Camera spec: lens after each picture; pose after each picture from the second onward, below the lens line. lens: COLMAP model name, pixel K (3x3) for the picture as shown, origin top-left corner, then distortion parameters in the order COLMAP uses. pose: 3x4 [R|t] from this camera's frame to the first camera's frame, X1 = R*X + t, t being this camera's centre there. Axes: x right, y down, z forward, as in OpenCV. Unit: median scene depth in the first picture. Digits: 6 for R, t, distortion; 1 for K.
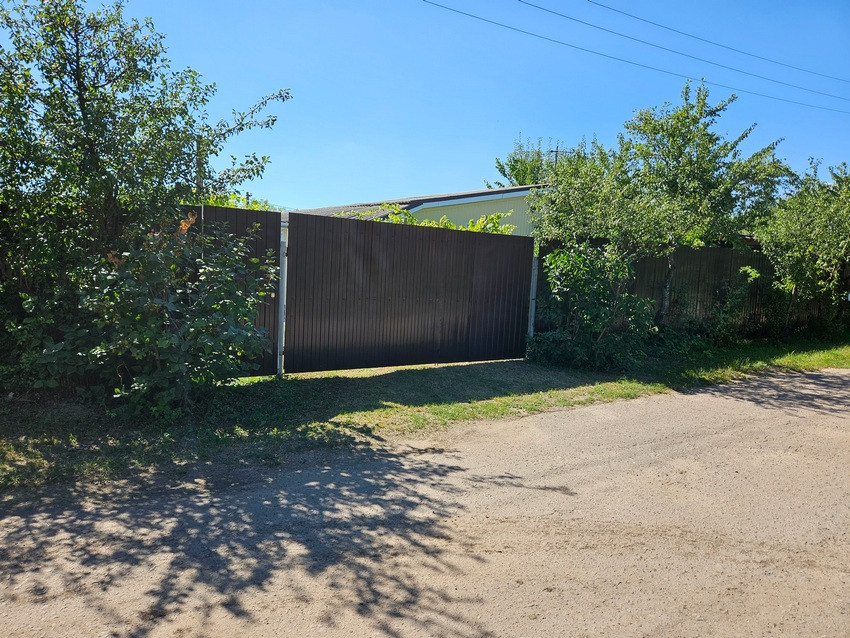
lens RADIAL K [[565.4, 0, 425.0], [0, 565.4, 319.0], [0, 0, 1]] dist [0.029990, 0.000462]
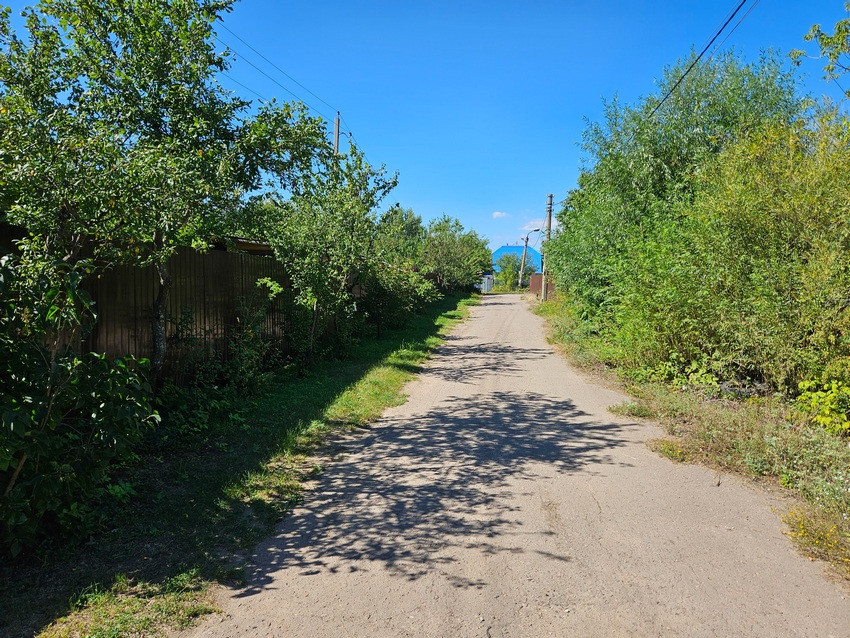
lens RADIAL K [[558.0, 0, 403.1], [0, 558.0, 309.5], [0, 0, 1]] dist [0.007511, 0.001012]
pose [[0.670349, -0.078433, 0.737889, 0.159447], [0.105240, 0.994396, 0.010091, -0.041786], [-0.734545, 0.070891, 0.674847, 0.404998]]
